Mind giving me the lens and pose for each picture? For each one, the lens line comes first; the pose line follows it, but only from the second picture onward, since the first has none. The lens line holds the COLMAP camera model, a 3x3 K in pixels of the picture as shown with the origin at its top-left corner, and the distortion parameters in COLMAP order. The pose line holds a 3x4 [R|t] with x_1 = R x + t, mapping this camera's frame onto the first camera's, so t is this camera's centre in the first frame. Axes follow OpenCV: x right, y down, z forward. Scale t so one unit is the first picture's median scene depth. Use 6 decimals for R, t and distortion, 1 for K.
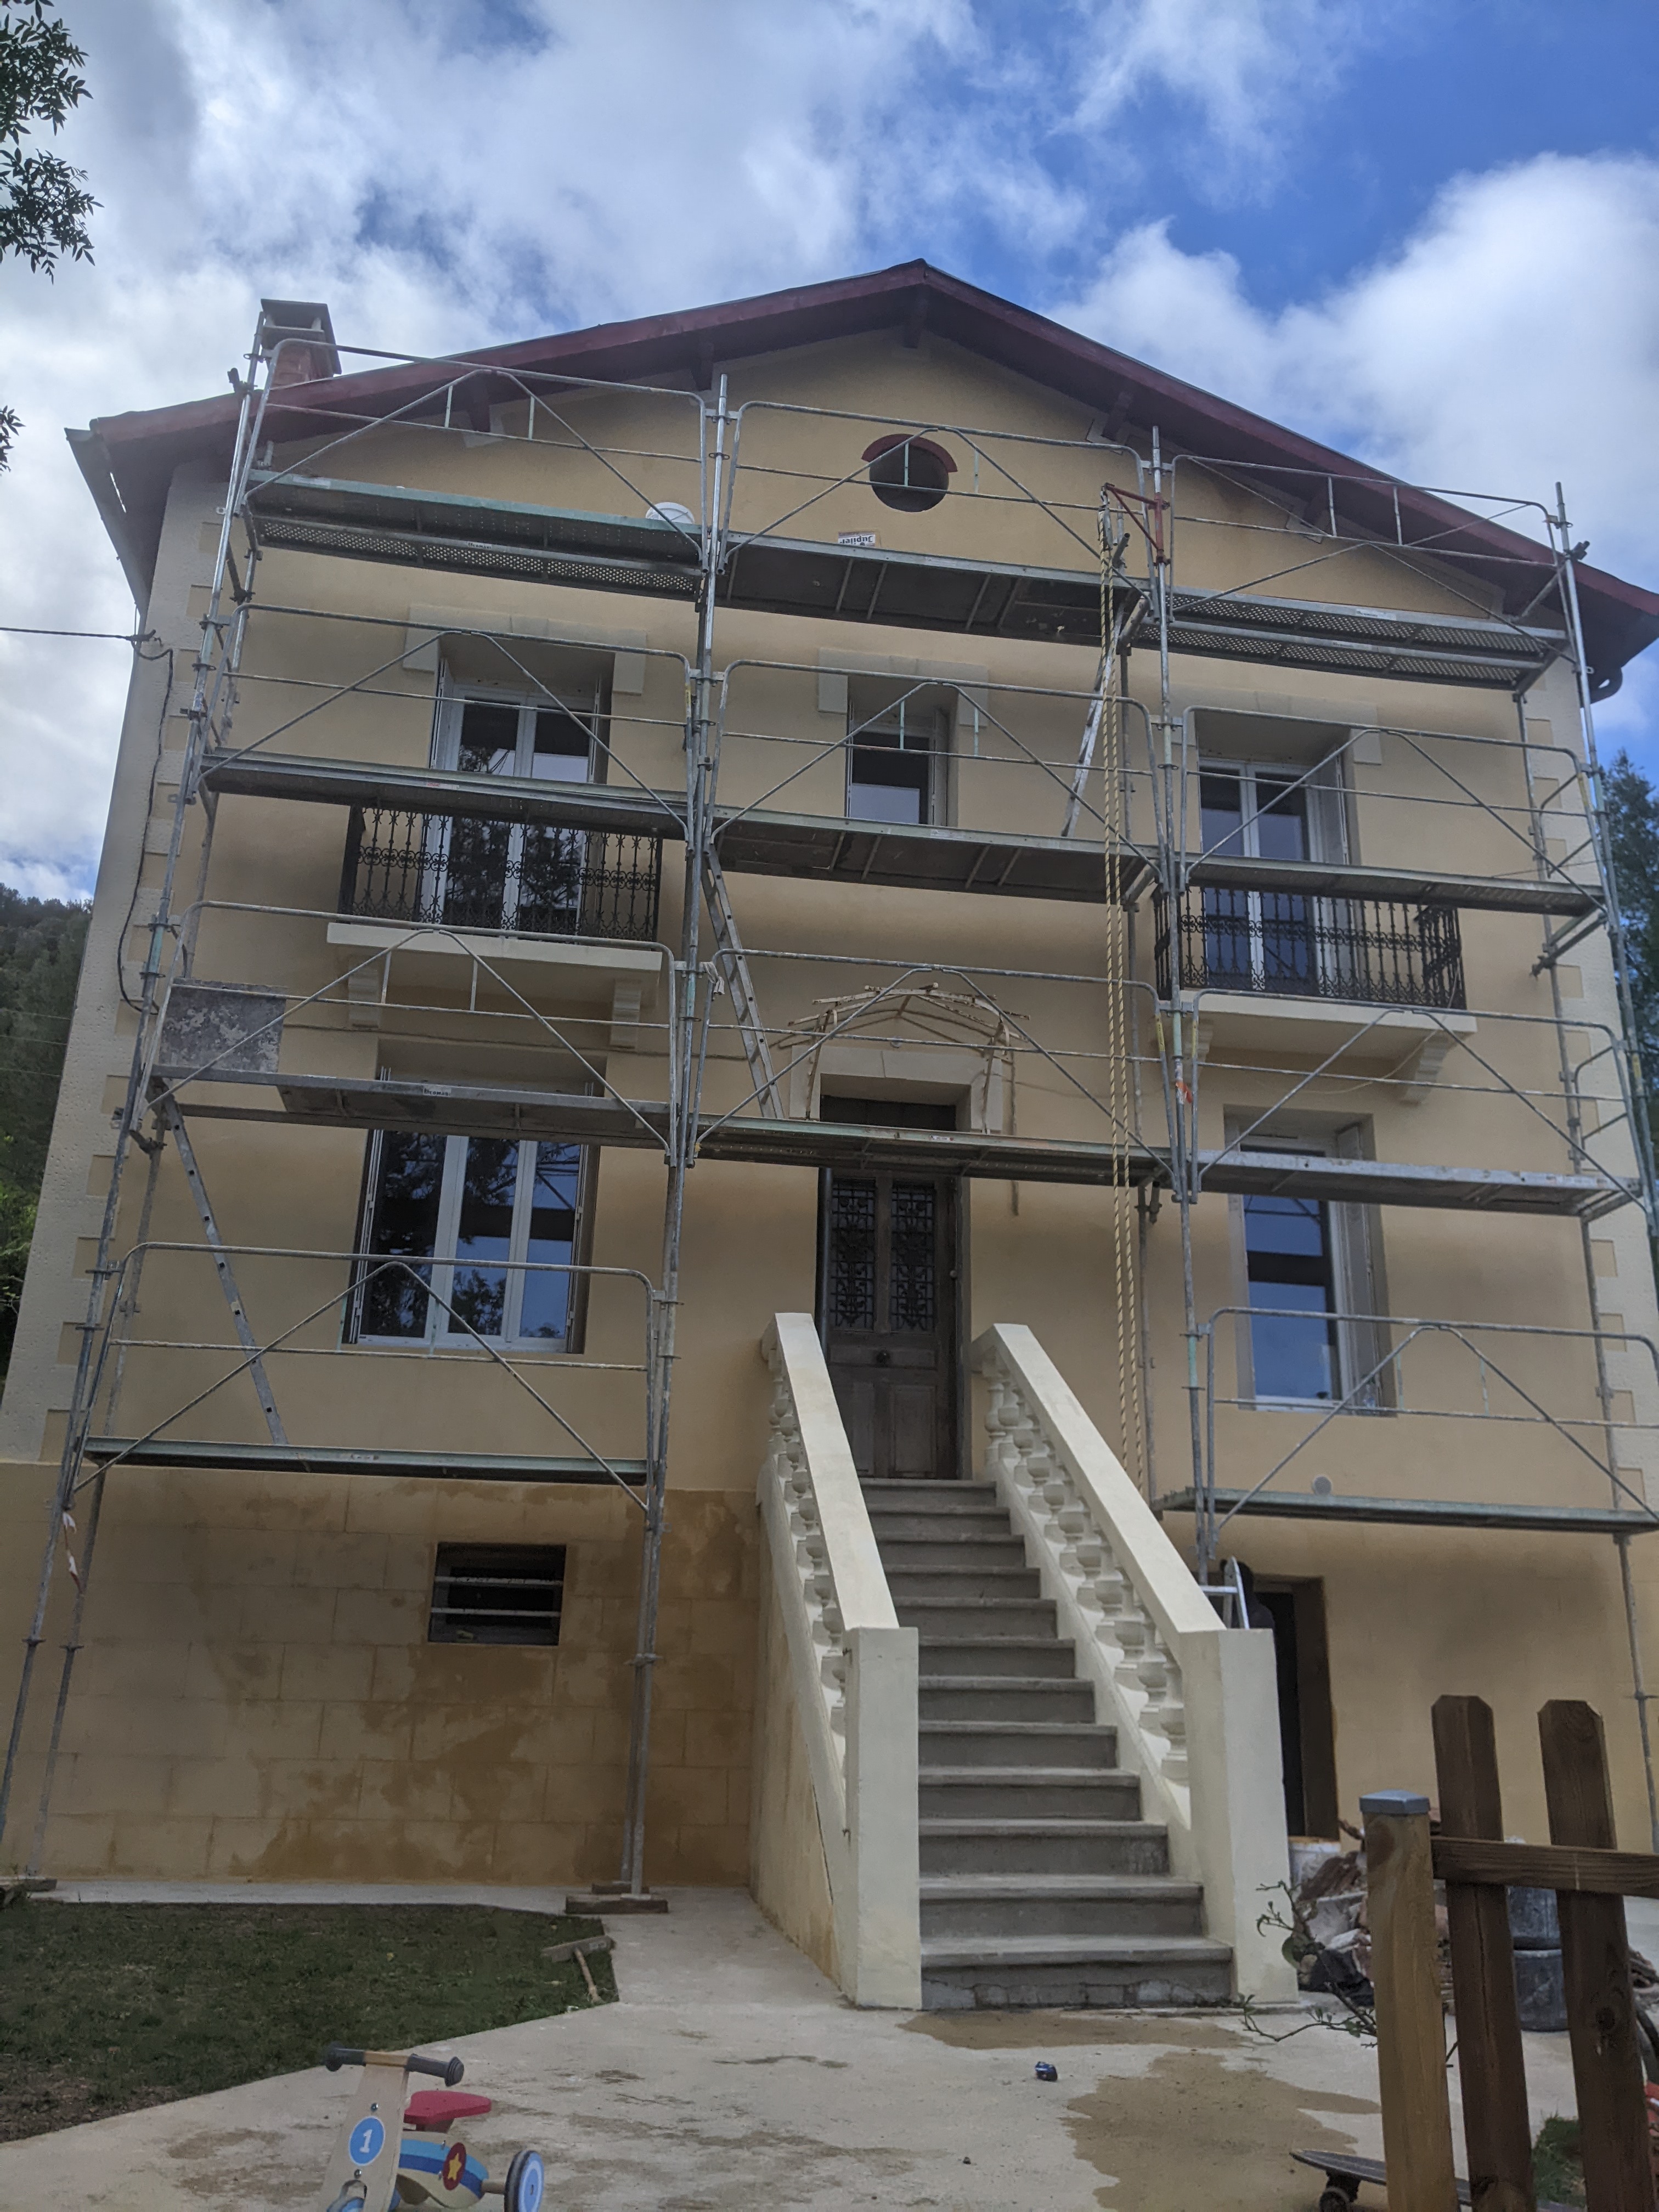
lens RADIAL K [[1812.5, 0, 809.0], [0, 1812.5, 1094.4], [0, 0, 1]] dist [-0.007065, -0.010909]
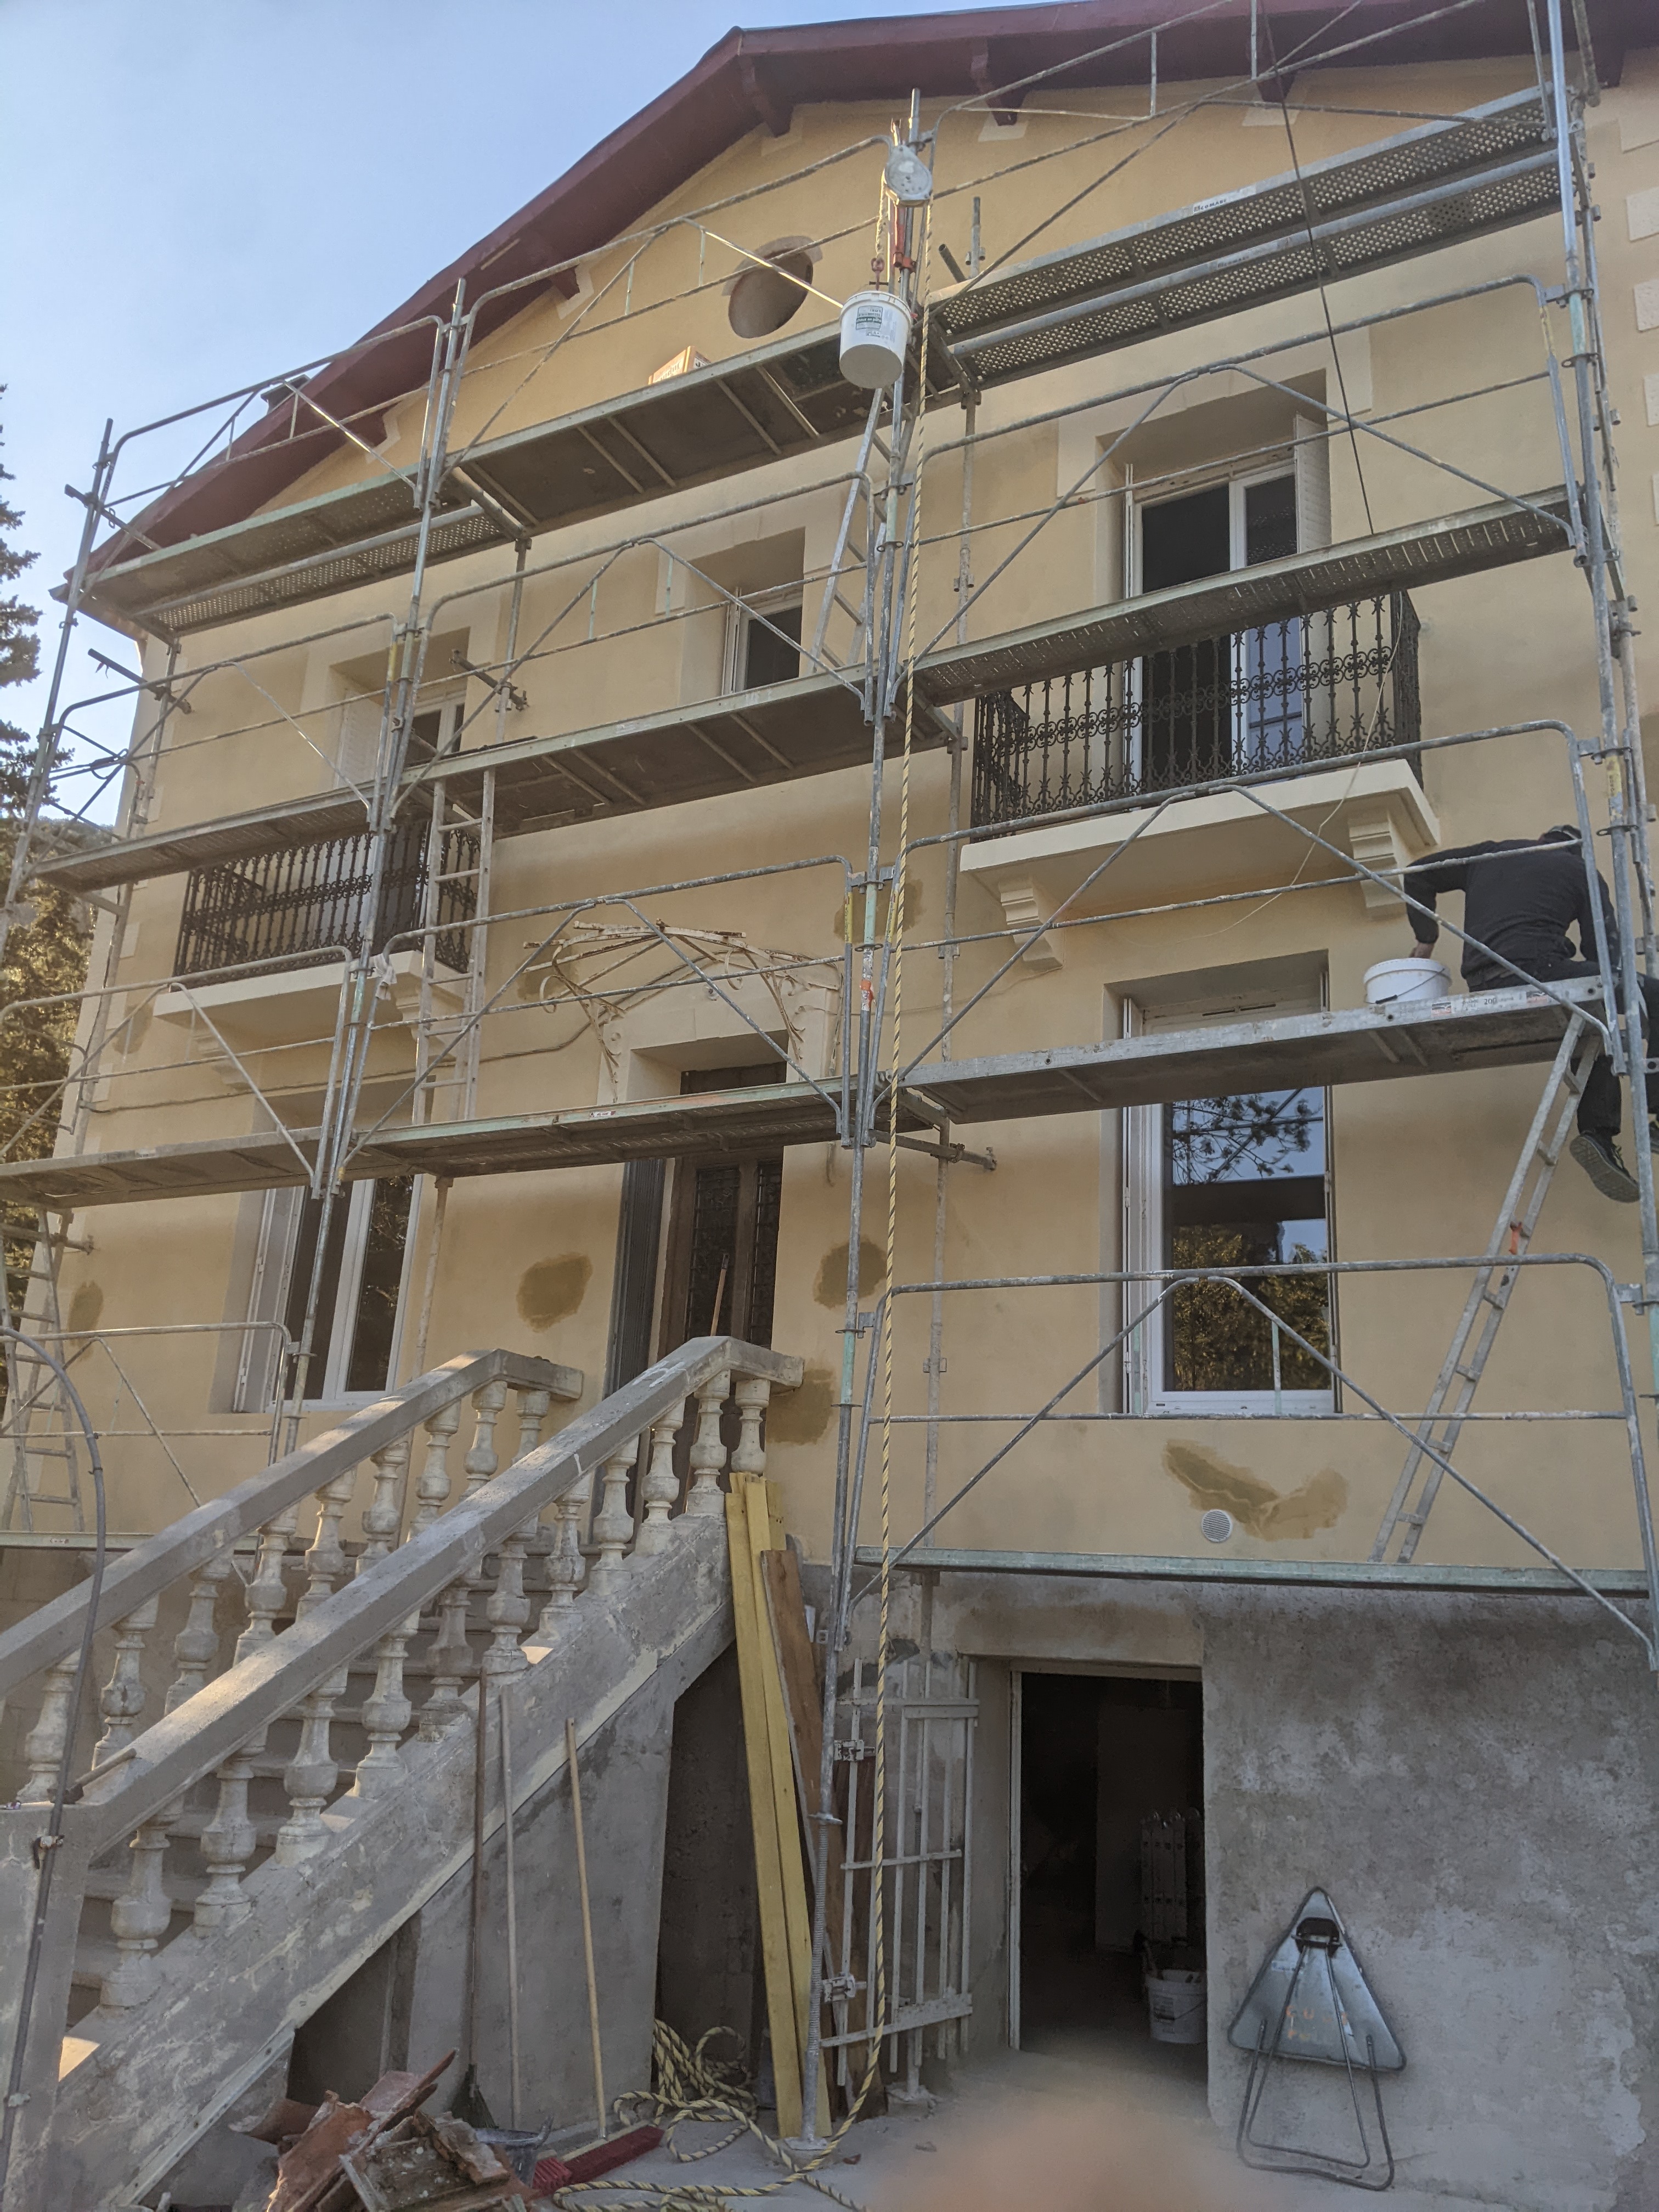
lens RADIAL K [[1812.5, 0, 809.0], [0, 1812.5, 1094.4], [0, 0, 1]] dist [-0.007065, -0.010909]
pose [[0.795754, -0.171836, -0.580730, 0.636614], [0.172281, 0.983514, -0.054948, 0.081175], [0.580598, -0.056324, 0.812240, 0.442571]]
